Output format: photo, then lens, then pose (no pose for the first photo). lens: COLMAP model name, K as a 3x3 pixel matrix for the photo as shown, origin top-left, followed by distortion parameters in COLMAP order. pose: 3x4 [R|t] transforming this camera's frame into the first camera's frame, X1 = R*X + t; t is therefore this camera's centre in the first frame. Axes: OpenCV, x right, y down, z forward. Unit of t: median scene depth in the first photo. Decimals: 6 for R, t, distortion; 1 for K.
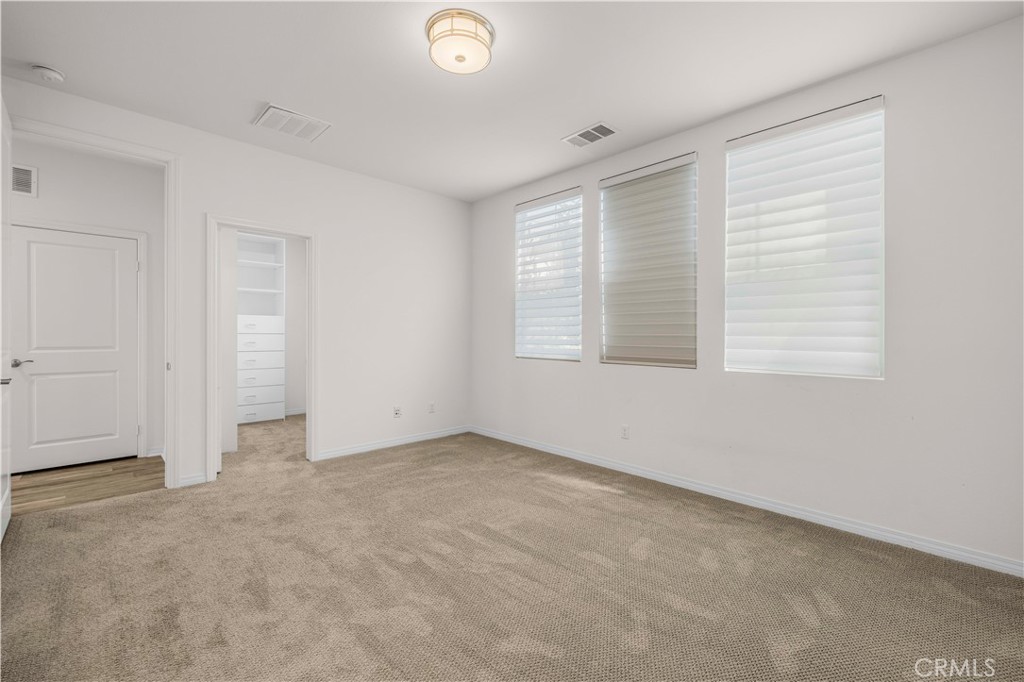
lens RADIAL K [[430.9, 0, 514.6], [0, 430.9, 337.1], [0, 0, 1]] dist [0.000469, -0.000220]
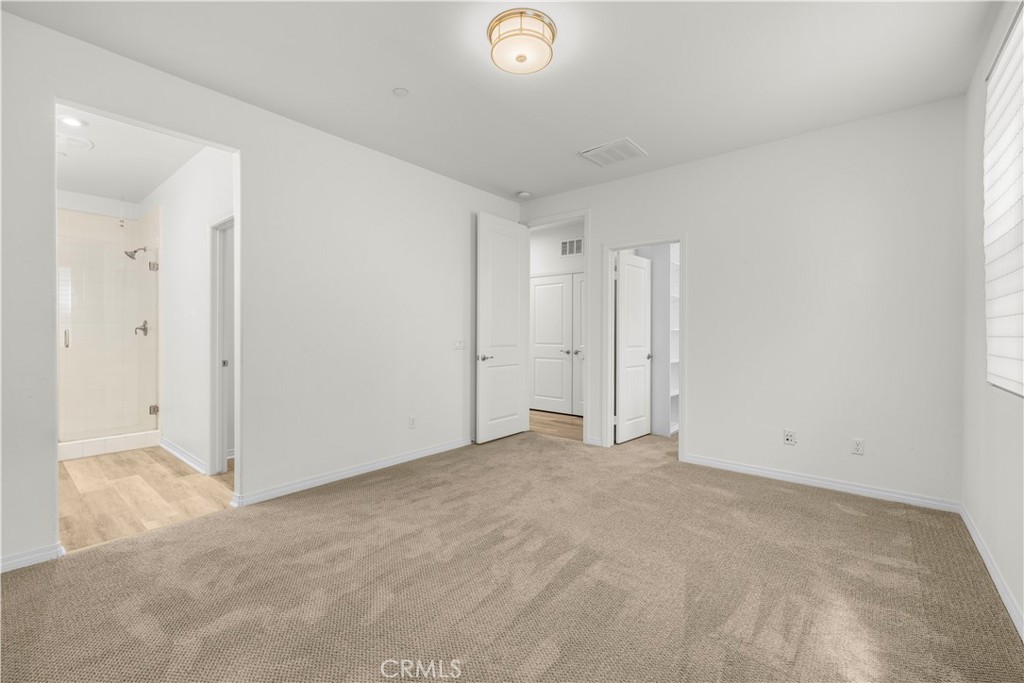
lens RADIAL K [[430.9, 0, 514.6], [0, 430.9, 337.6], [0, 0, 1]] dist [0.000469, -0.000220]
pose [[0.116069, 0.003688, -0.993234, 0.713625], [-0.009542, 0.999951, 0.002597, -0.000820], [0.993195, 0.009175, 0.116098, 0.716341]]
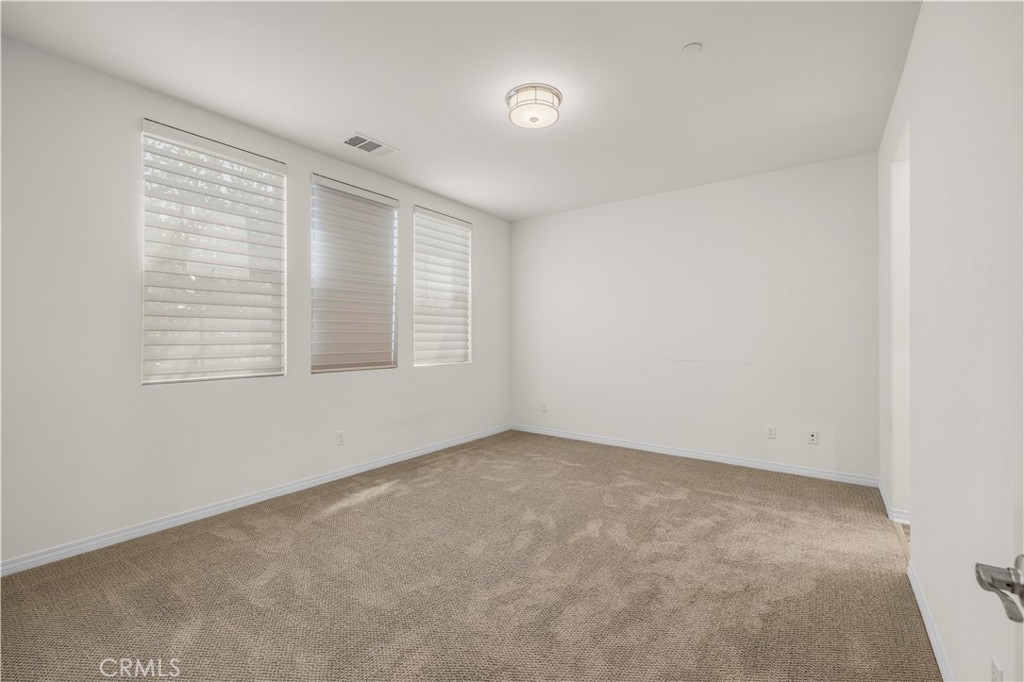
lens RADIAL K [[438.6, 0, 509.0], [0, 438.6, 333.5], [0, 0, 1]] dist [0.000288, 0.000034]
pose [[-0.166201, 0.003029, 0.986087, -1.109709], [0.003652, 0.999990, -0.002456, -0.029154], [-0.986085, 0.003193, -0.166211, 1.054038]]
